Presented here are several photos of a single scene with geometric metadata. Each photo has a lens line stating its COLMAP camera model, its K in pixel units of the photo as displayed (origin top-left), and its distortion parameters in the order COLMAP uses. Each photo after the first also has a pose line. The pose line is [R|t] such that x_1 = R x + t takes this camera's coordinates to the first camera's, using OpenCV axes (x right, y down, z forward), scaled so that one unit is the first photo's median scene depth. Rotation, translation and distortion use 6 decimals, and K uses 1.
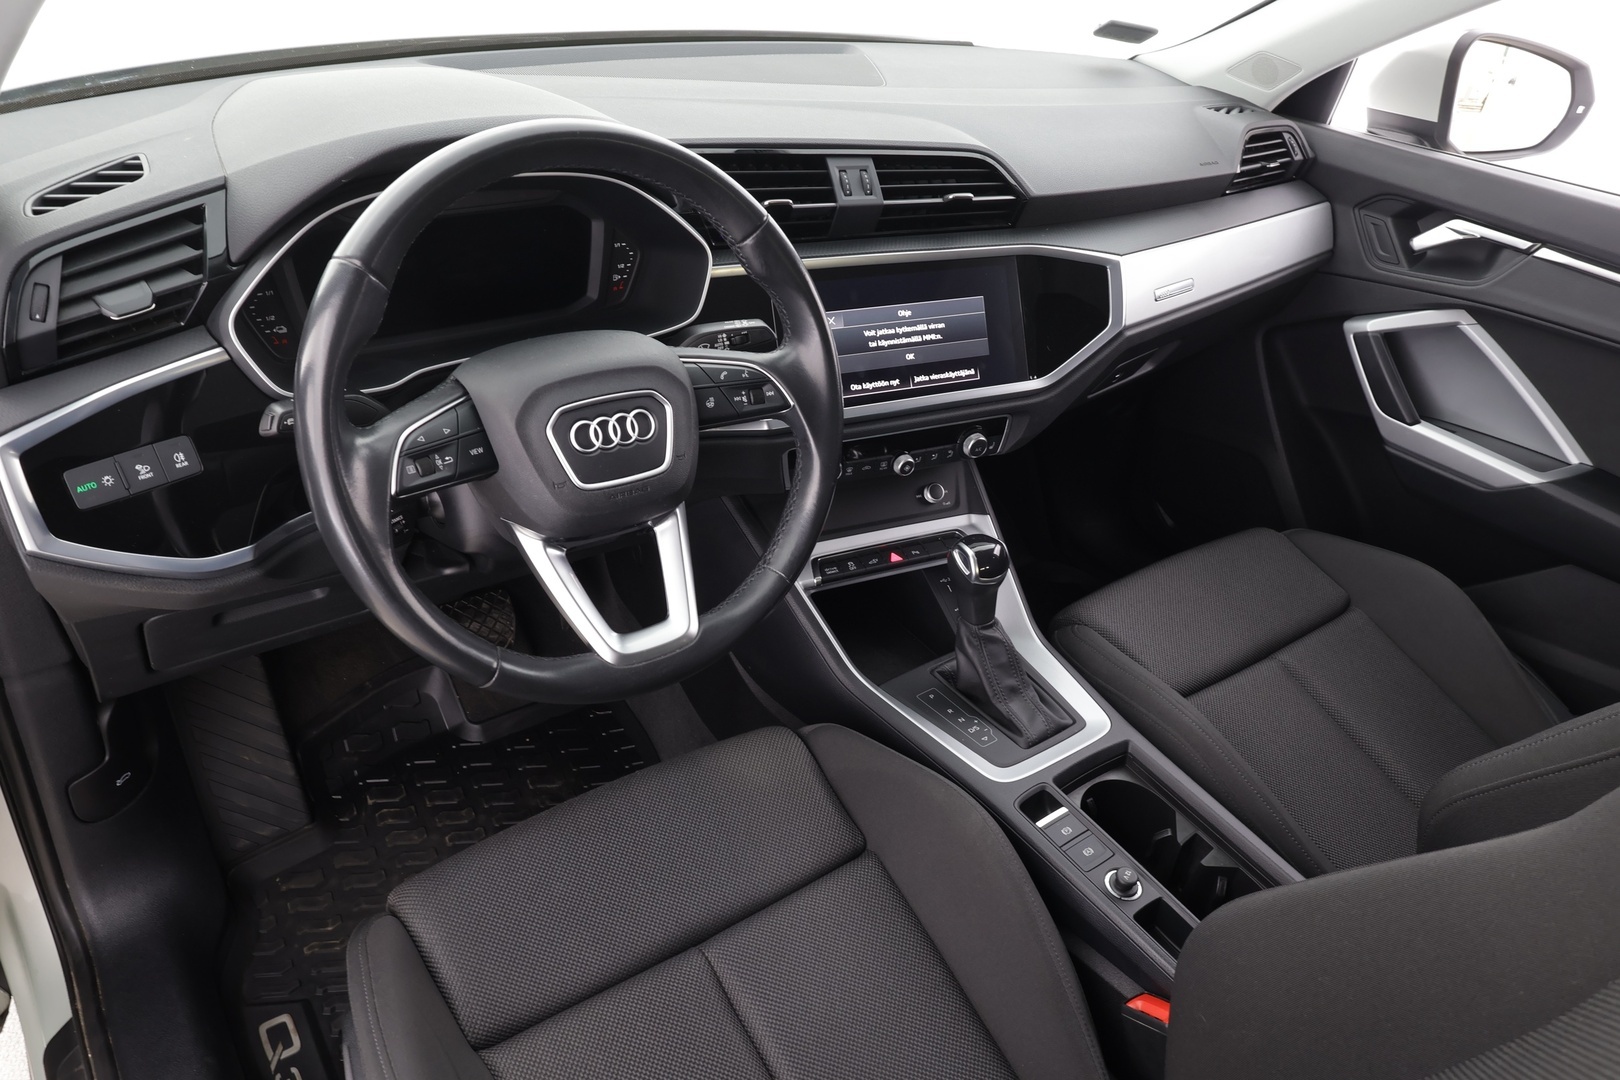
lens RADIAL K [[1139.1, 0, 808.1], [0, 1139.1, 540.8], [0, 0, 1]] dist [0.011410, 0.005259]
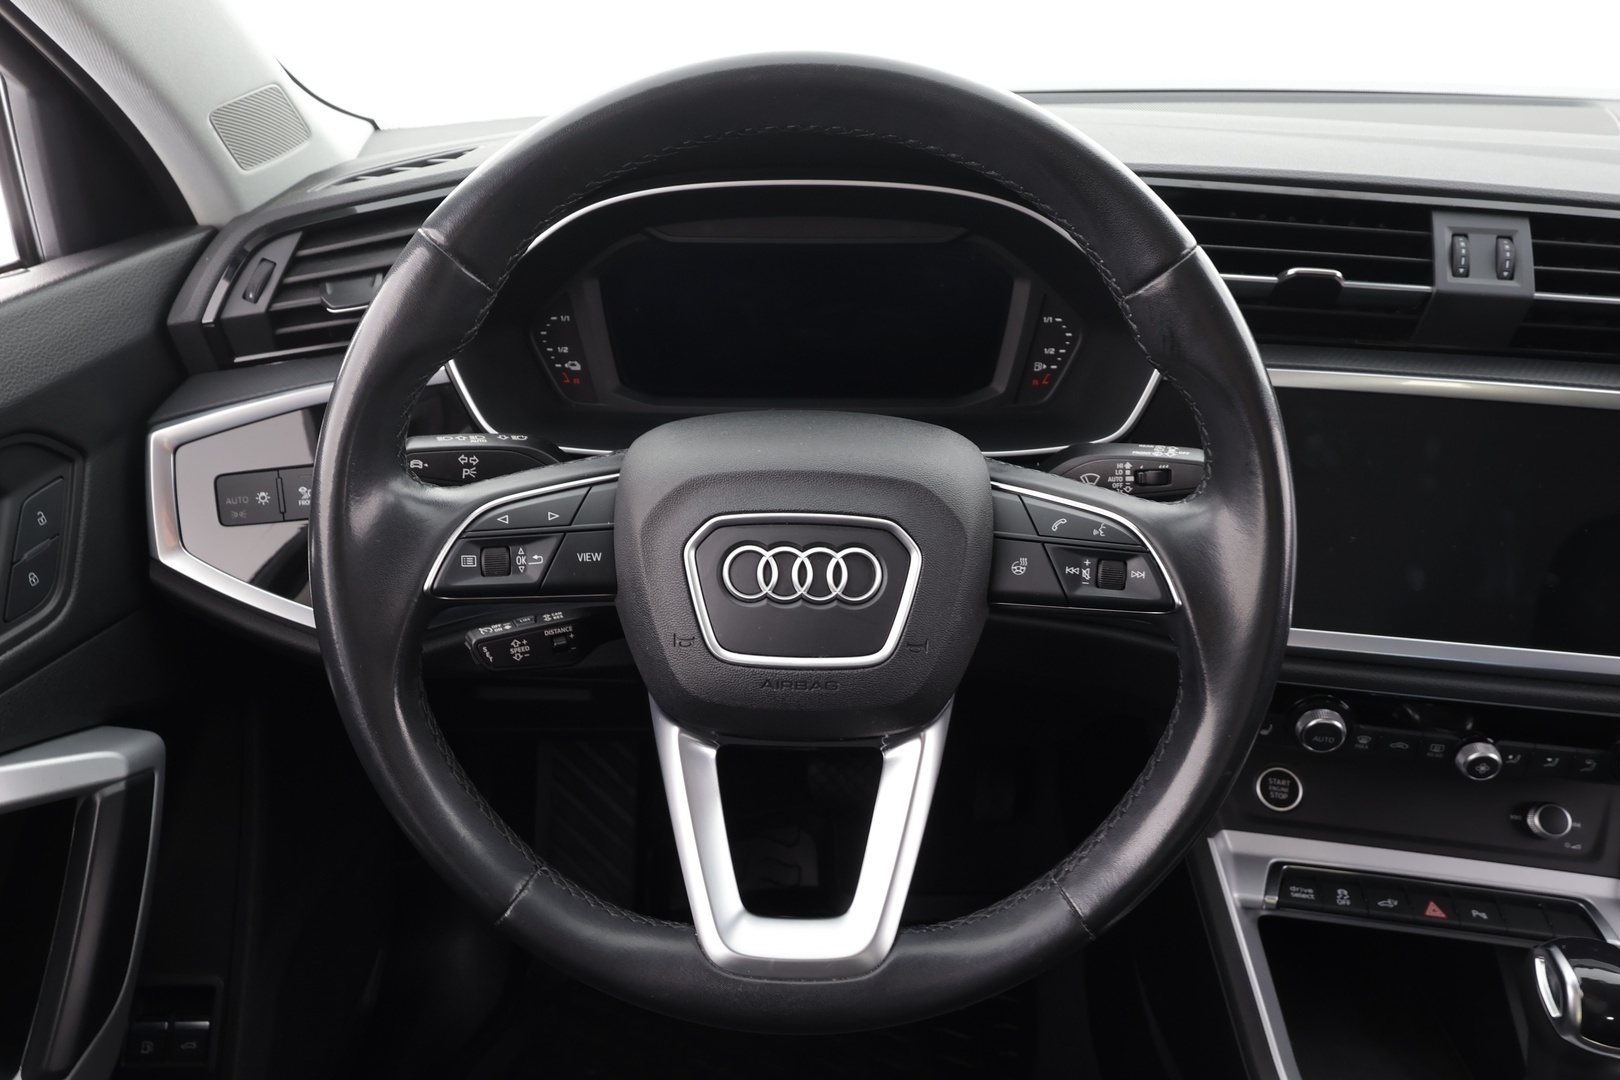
lens RADIAL K [[1079.7, 0, 808.4], [0, 1079.7, 544.1], [0, 0, 1]] dist [0.003893, -0.003969]
pose [[0.807954, 0.202128, -0.553493, 0.097313], [-0.264487, 0.963785, -0.034121, -0.068736], [0.526551, 0.173960, 0.832155, 0.399850]]
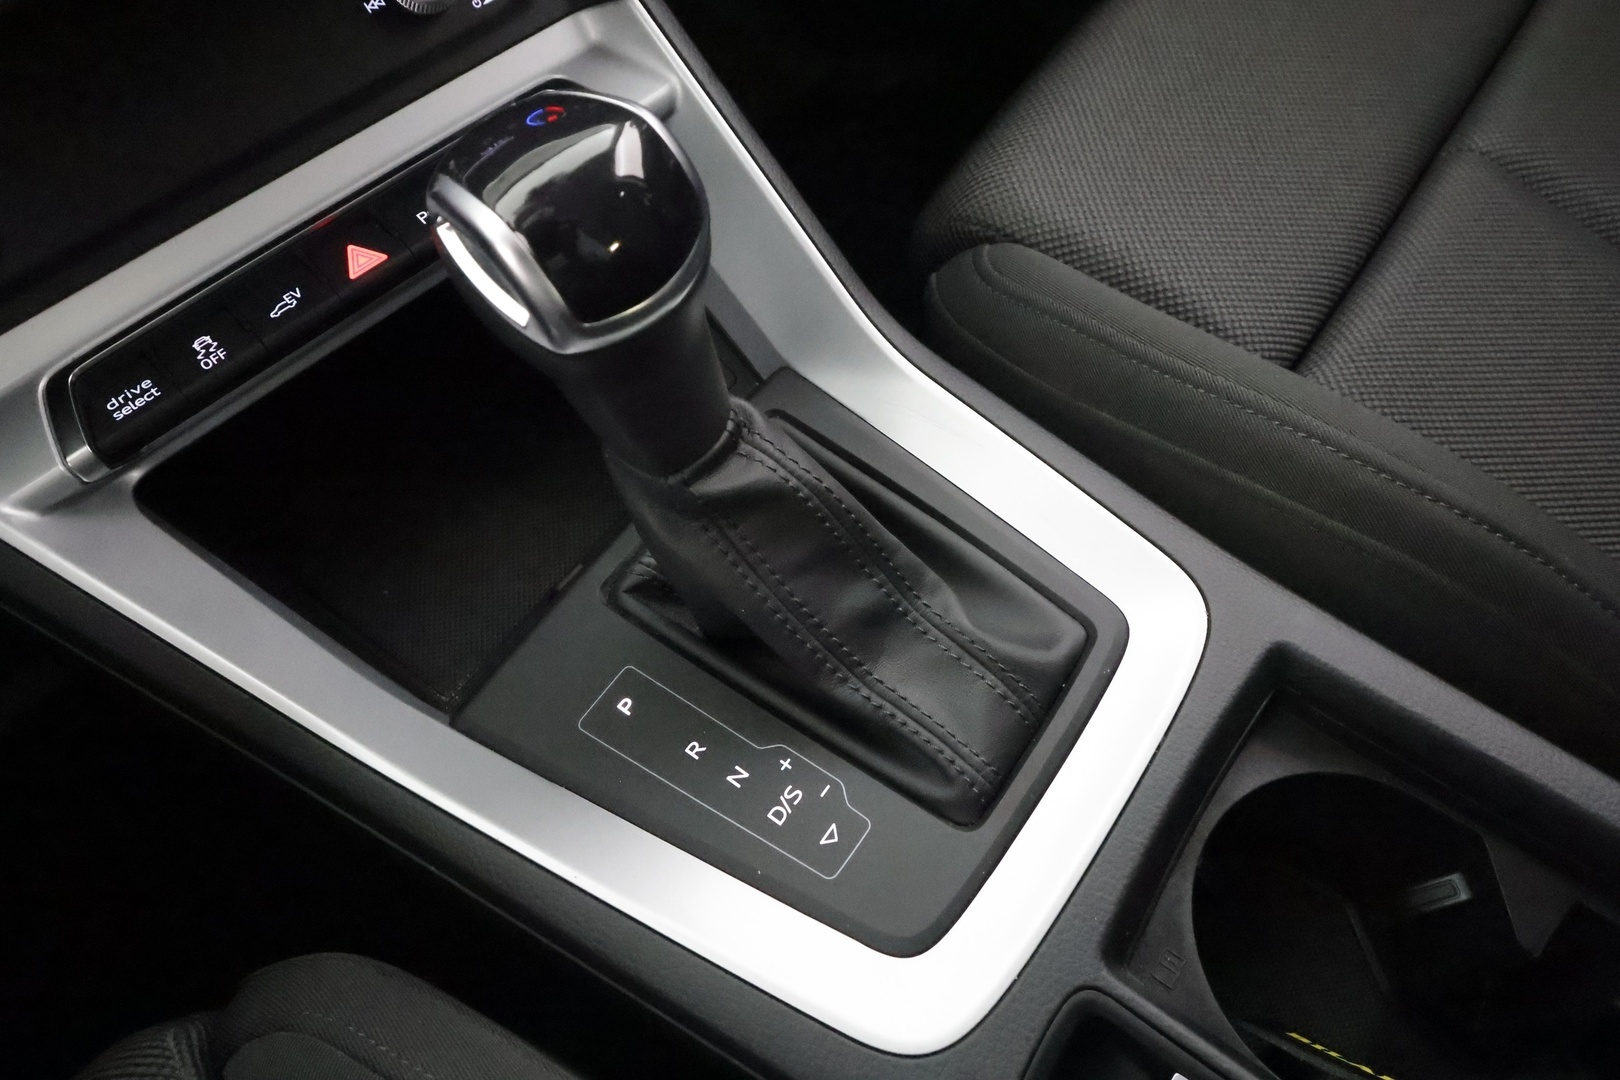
lens RADIAL K [[1057.0, 0, 815.6], [0, 1057.0, 549.6], [0, 0, 1]] dist [-0.000846, -0.005714]
pose [[0.940003, -0.340222, 0.025378, 0.173172], [0.298082, 0.855201, 0.424003, -0.001766], [-0.165959, -0.390999, 0.905305, 0.805847]]
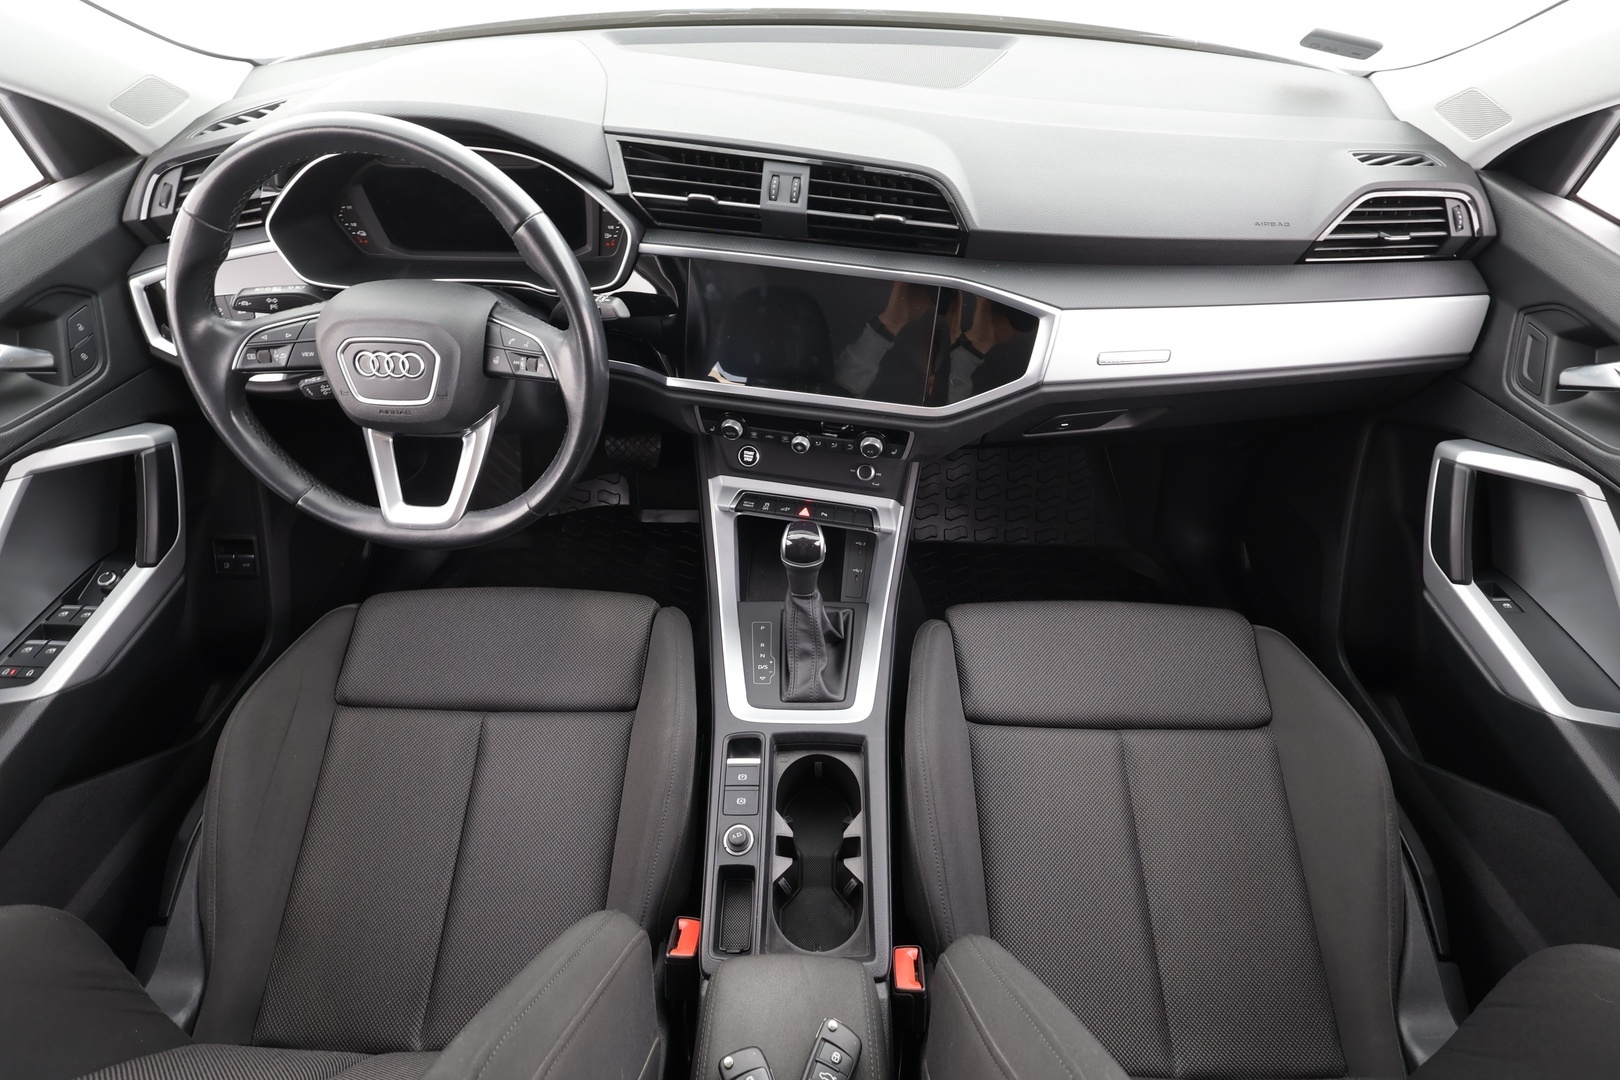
lens RADIAL K [[747.5, 0, 808.8], [0, 747.5, 539.3], [0, 0, 1]] dist [-0.000823, 0.001509]
pose [[0.798849, 0.384673, -0.462458, 0.524567], [-0.271903, 0.916692, 0.292821, -0.221235], [0.536572, -0.108176, 0.836892, 0.371541]]
